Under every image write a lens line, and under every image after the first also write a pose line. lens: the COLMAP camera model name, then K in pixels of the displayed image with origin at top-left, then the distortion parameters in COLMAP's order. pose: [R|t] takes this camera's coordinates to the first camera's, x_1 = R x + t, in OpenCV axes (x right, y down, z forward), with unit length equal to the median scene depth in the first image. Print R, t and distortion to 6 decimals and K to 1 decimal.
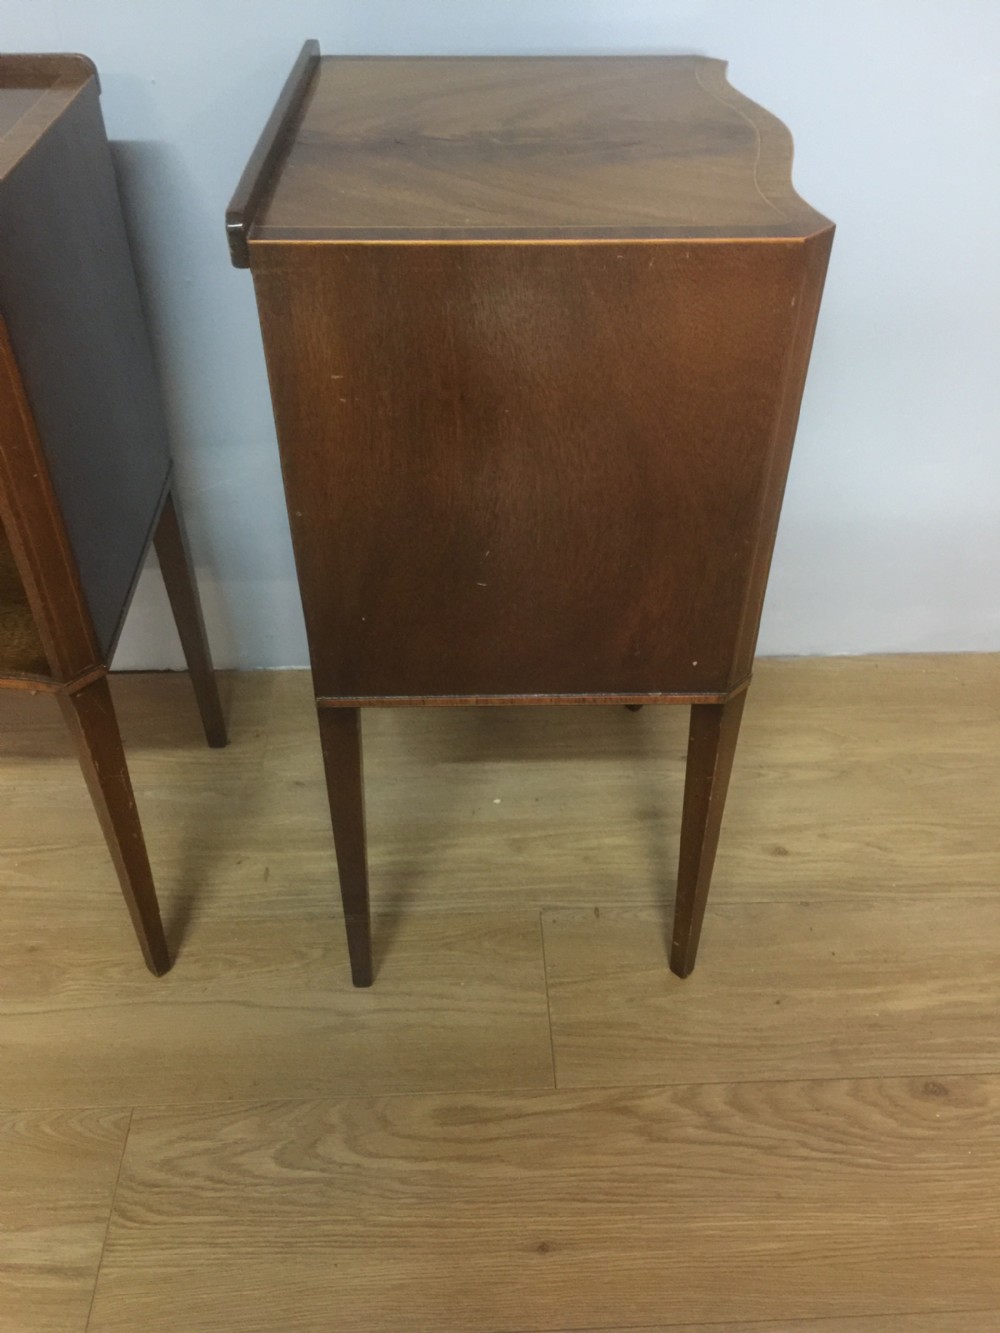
lens RADIAL K [[1135.1, 0, 503.1], [0, 1135.1, 662.2], [0, 0, 1]] dist [0.083022, -0.111606]
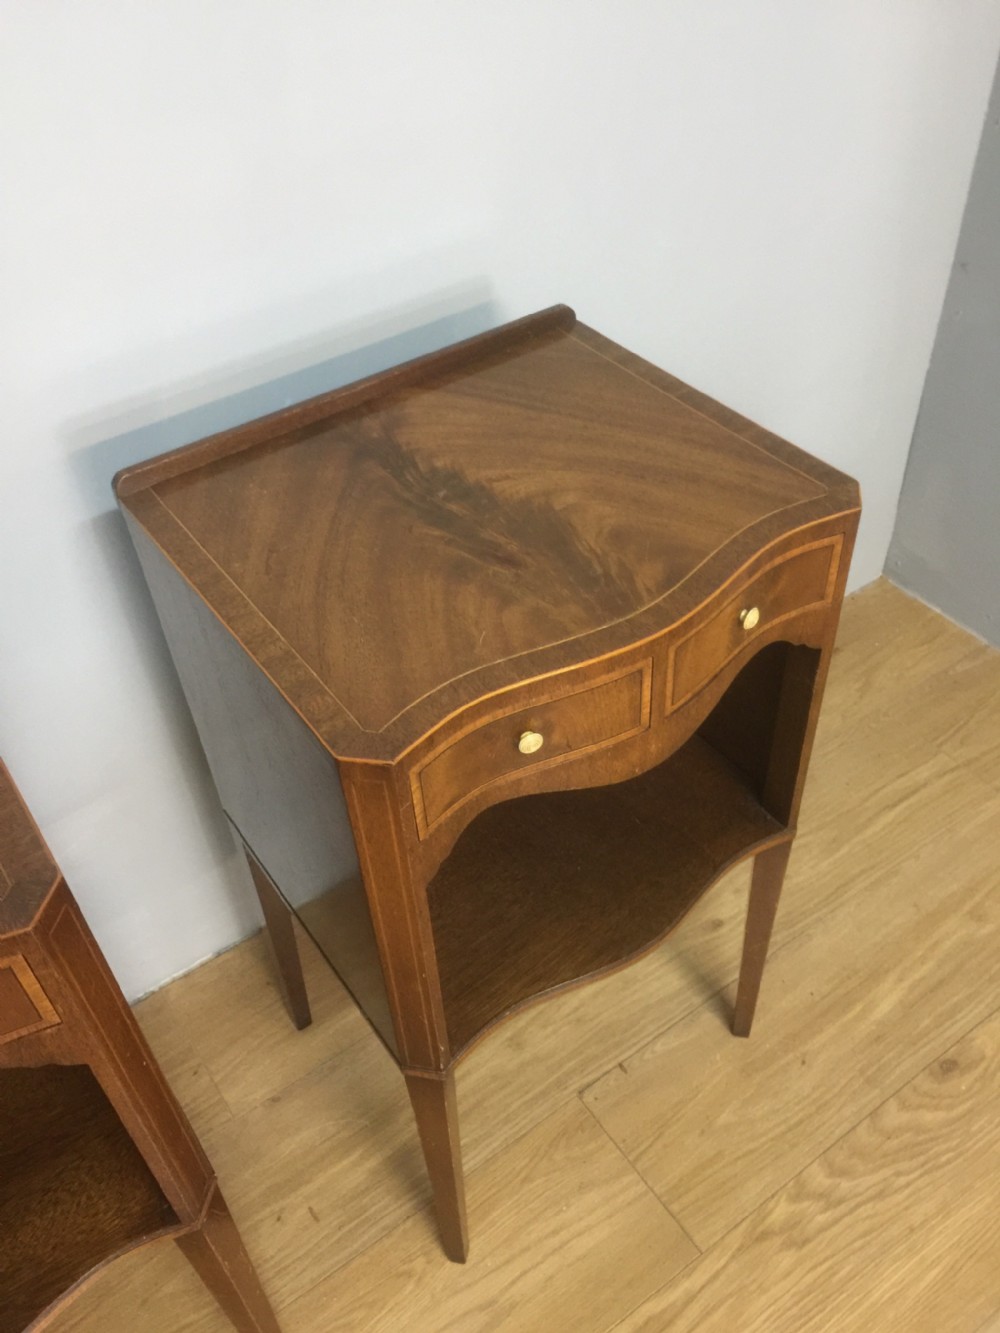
lens RADIAL K [[1135.1, 0, 498.4], [0, 1135.1, 668.1], [0, 0, 1]] dist [0.083022, -0.111606]
pose [[0.842249, -0.402620, 0.358487, -0.277006], [0.387221, 0.914493, 0.117315, -0.324717], [-0.375067, 0.040005, 0.926134, 0.051393]]
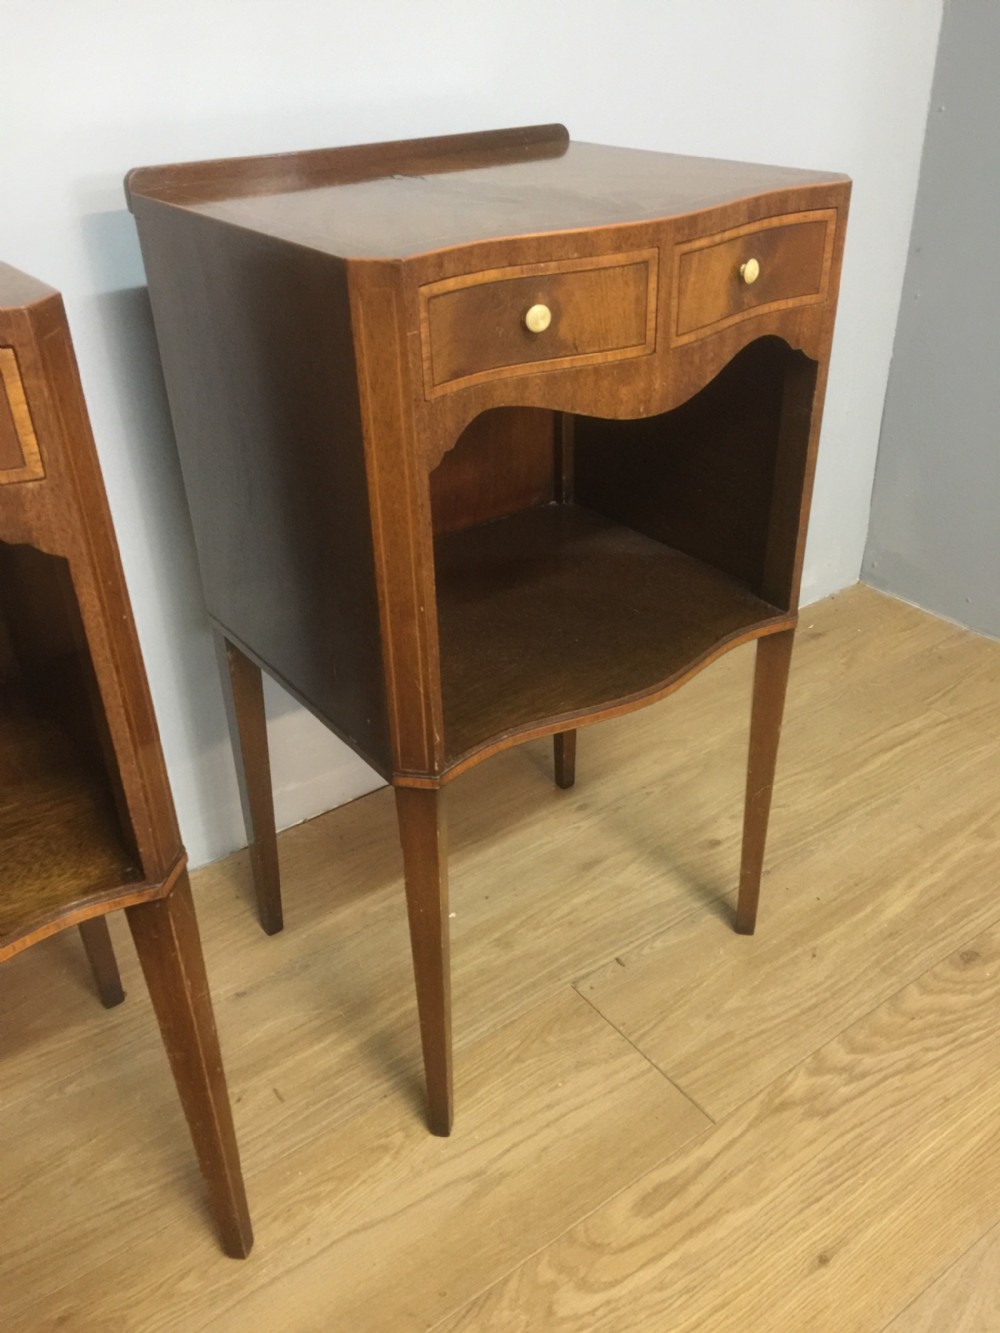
lens RADIAL K [[1135.1, 0, 500.3], [0, 1135.1, 667.3], [0, 0, 1]] dist [0.083022, -0.111606]
pose [[0.832952, -0.304573, 0.461980, -0.425163], [0.379914, 0.921789, -0.077272, 0.026887], [-0.402313, 0.239876, 0.883518, 0.132929]]
